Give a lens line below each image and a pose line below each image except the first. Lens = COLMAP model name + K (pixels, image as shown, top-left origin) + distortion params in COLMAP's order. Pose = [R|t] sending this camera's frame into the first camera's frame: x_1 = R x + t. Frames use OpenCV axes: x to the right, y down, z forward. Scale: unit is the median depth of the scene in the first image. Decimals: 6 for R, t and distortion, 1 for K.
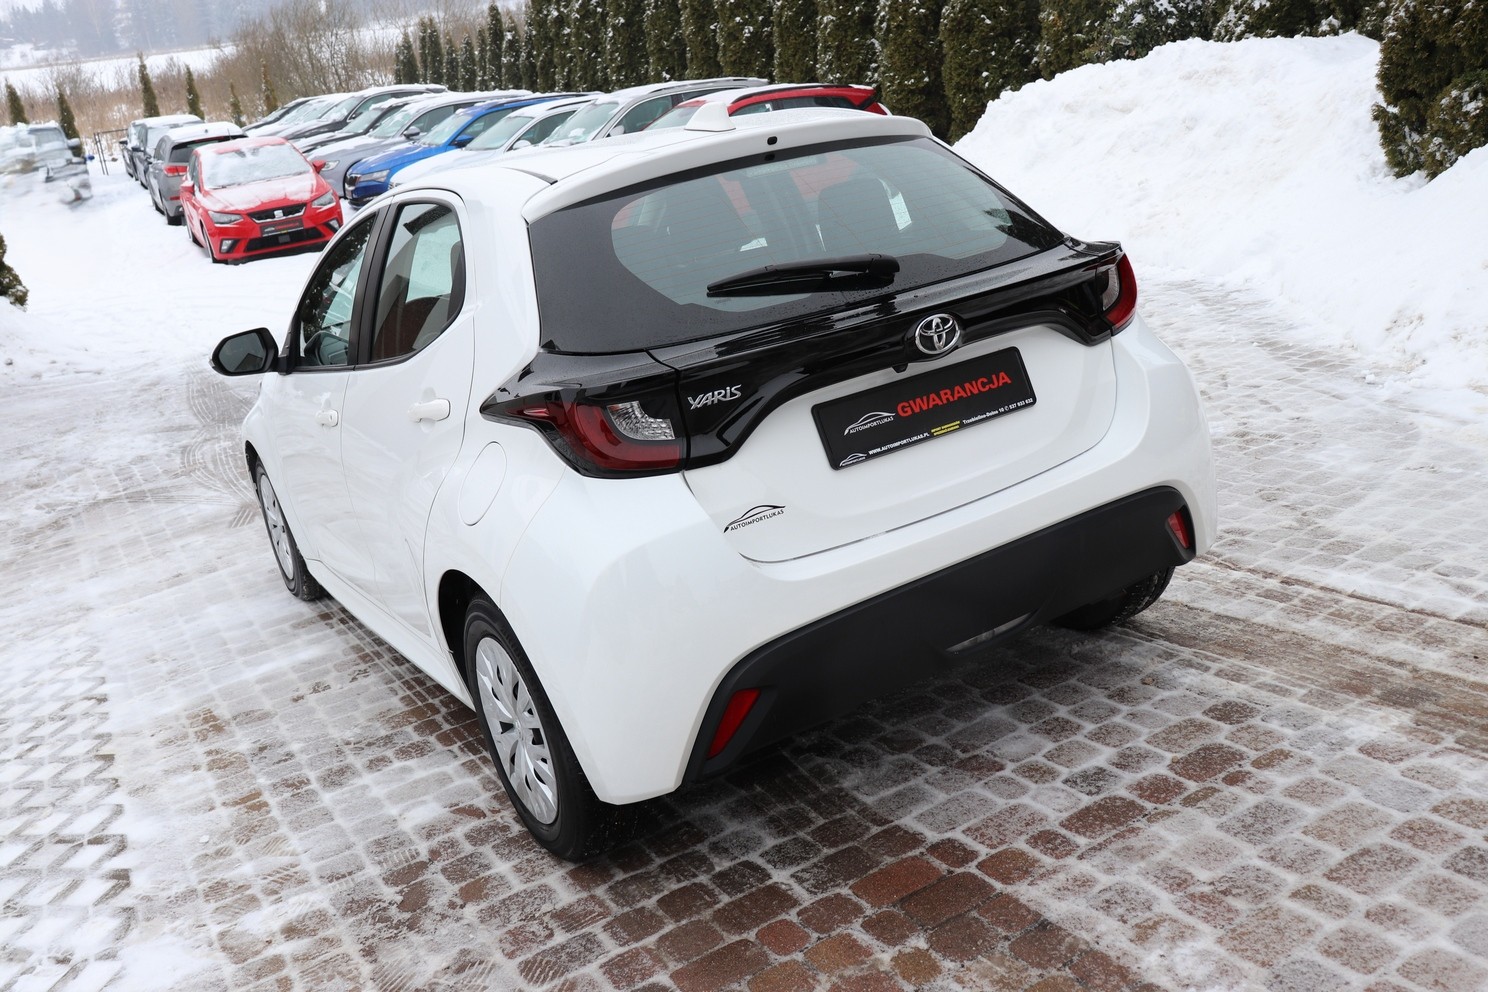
lens RADIAL K [[1304.4, 0, 724.9], [0, 1304.4, 504.9], [0, 0, 1]] dist [-0.156525, 0.154755]
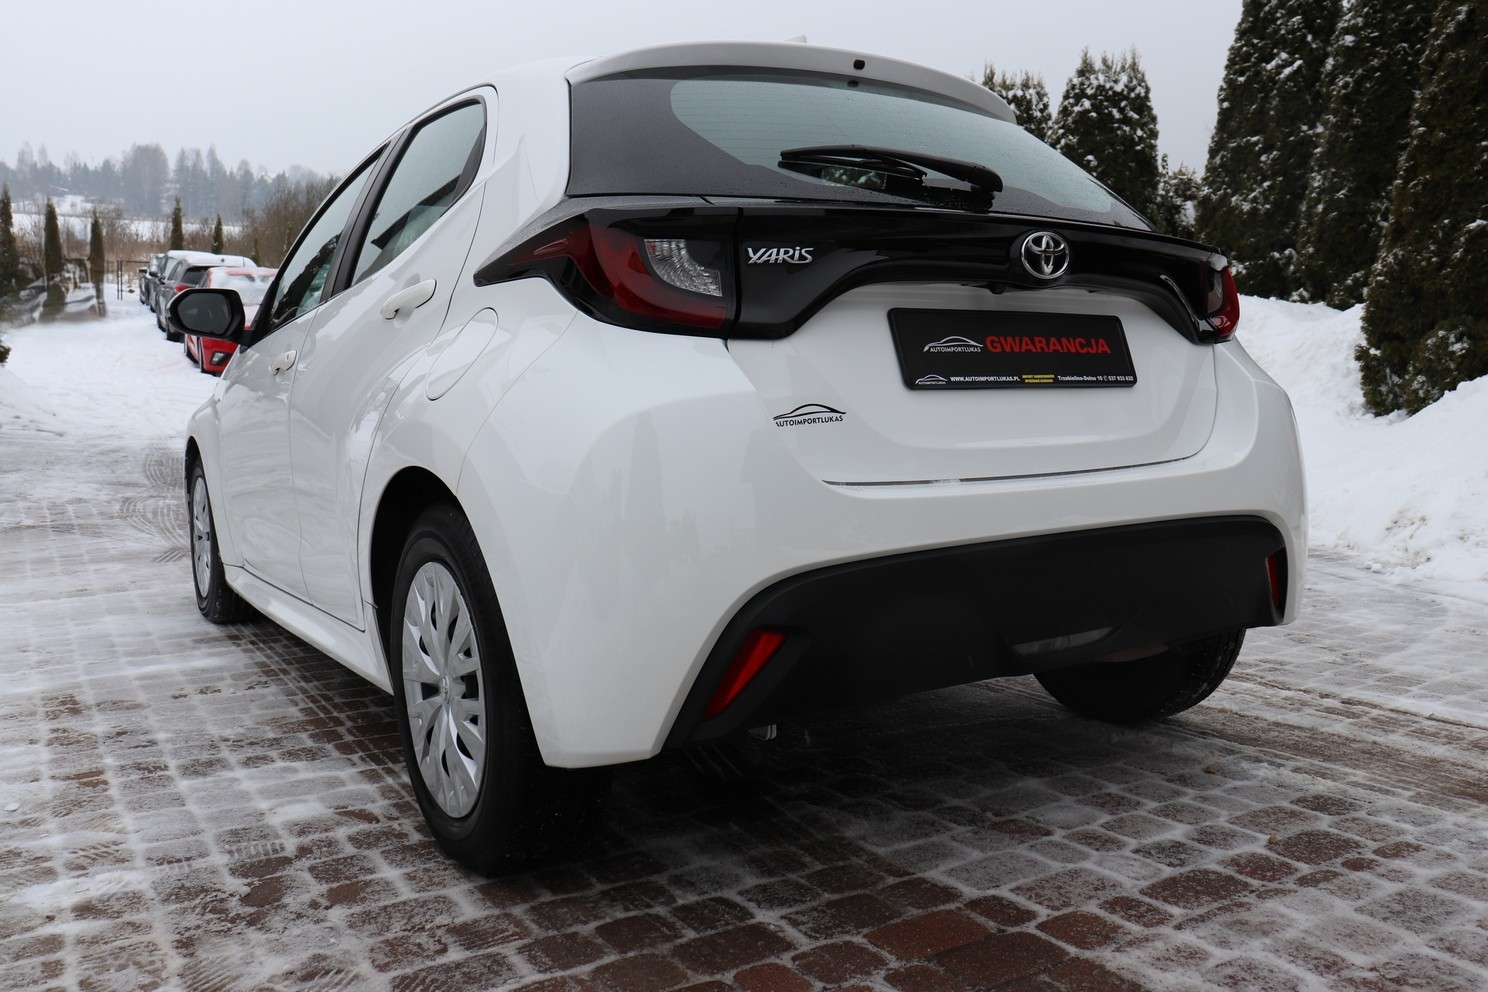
lens RADIAL K [[1238.1, 0, 734.0], [0, 1238.1, 493.4], [0, 0, 1]] dist [-0.169774, 0.151436]
pose [[0.987535, 0.151797, 0.041610, -0.037668], [-0.140953, 0.970546, -0.195376, 0.175491], [-0.070042, 0.187076, 0.979845, 0.251467]]
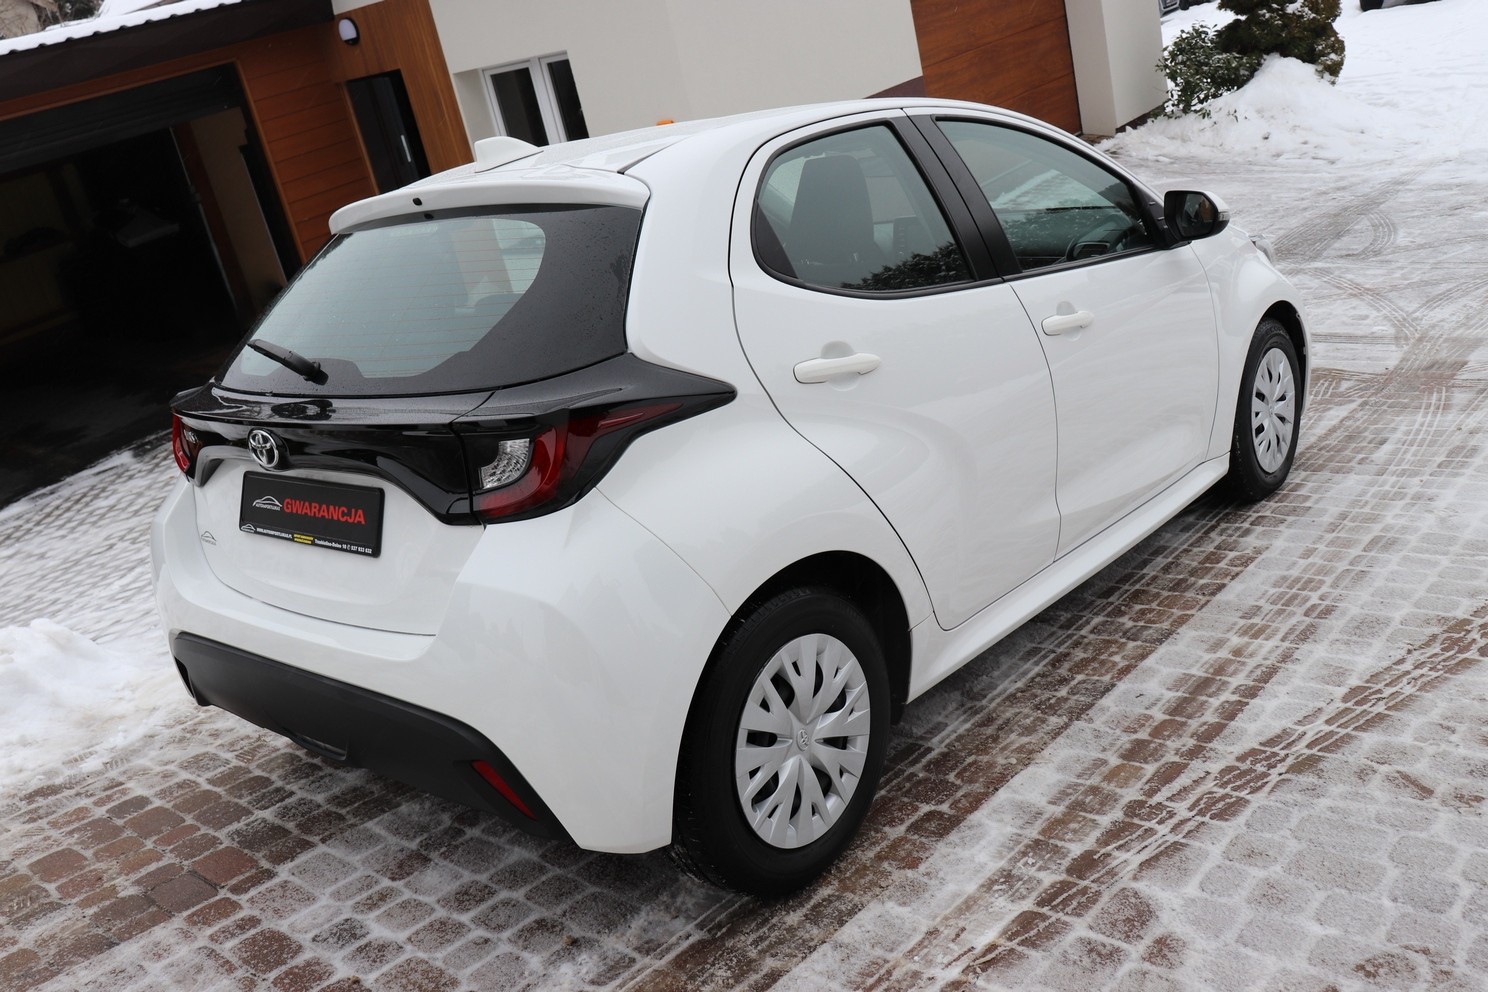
lens RADIAL K [[1304.4, 0, 724.9], [0, 1304.4, 504.9], [0, 0, 1]] dist [-0.156525, 0.154755]
pose [[0.340200, 0.380402, -0.859976, 1.044156], [-0.174065, 0.924195, 0.339950, -0.443350], [0.924102, 0.034040, 0.380626, 0.856050]]
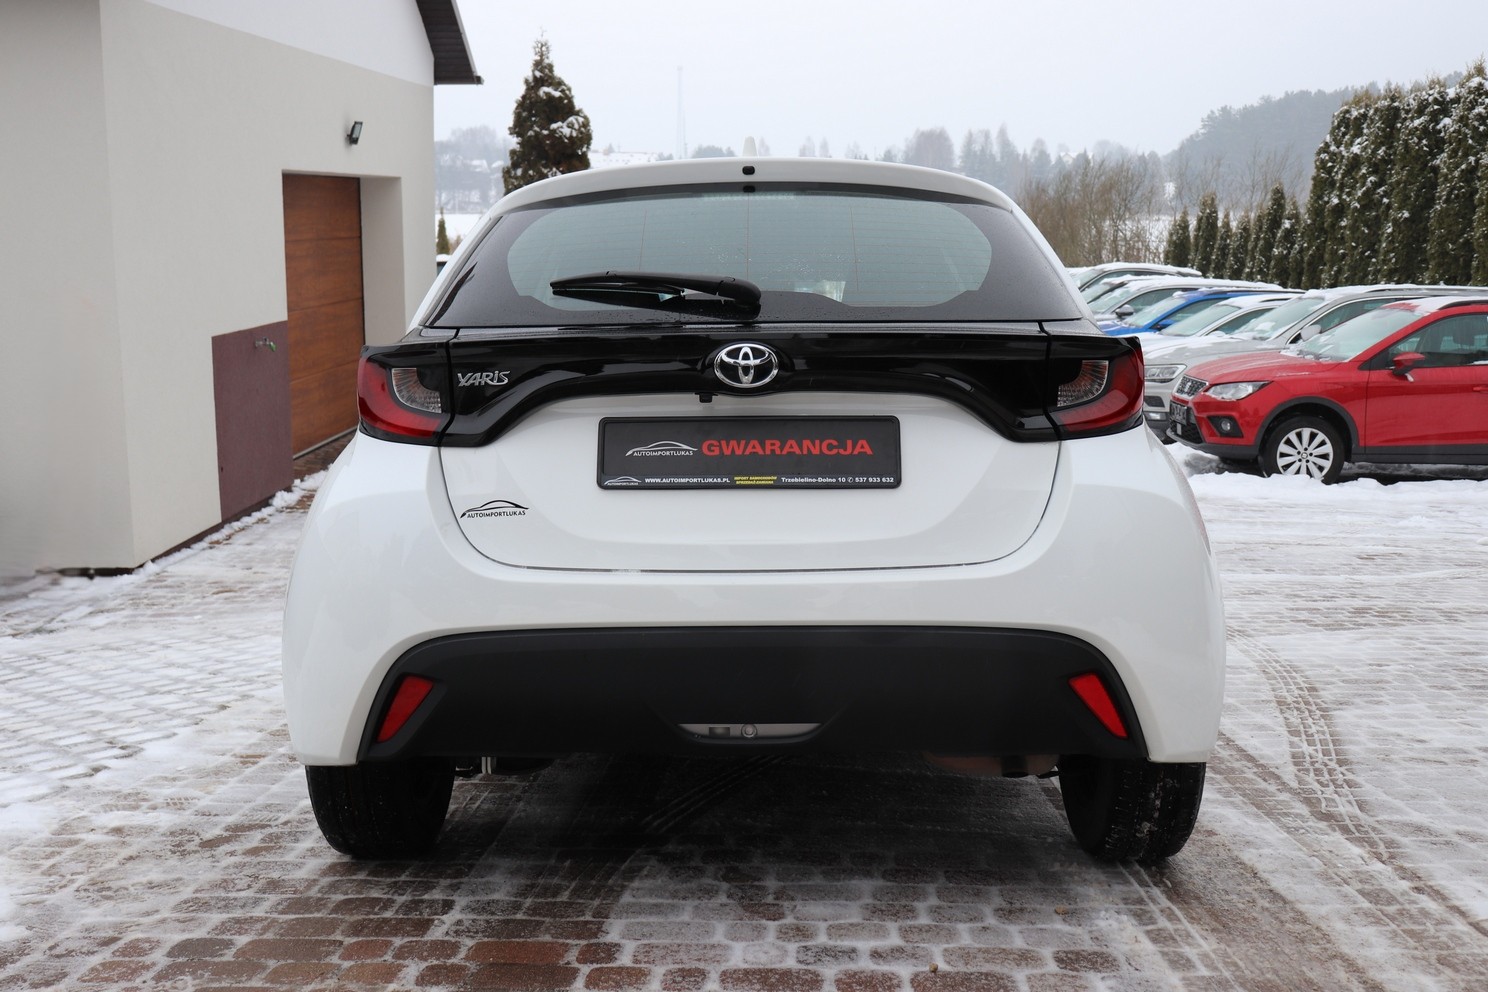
lens RADIAL K [[1526.9, 0, 708.2], [0, 1526.9, 498.6], [0, 0, 1]] dist [-0.094216, 0.141634]
pose [[0.830243, 0.191868, -0.523339, 0.631818], [-0.279699, 0.955534, -0.093404, 0.052856], [0.482147, 0.223925, 0.846990, 0.114062]]
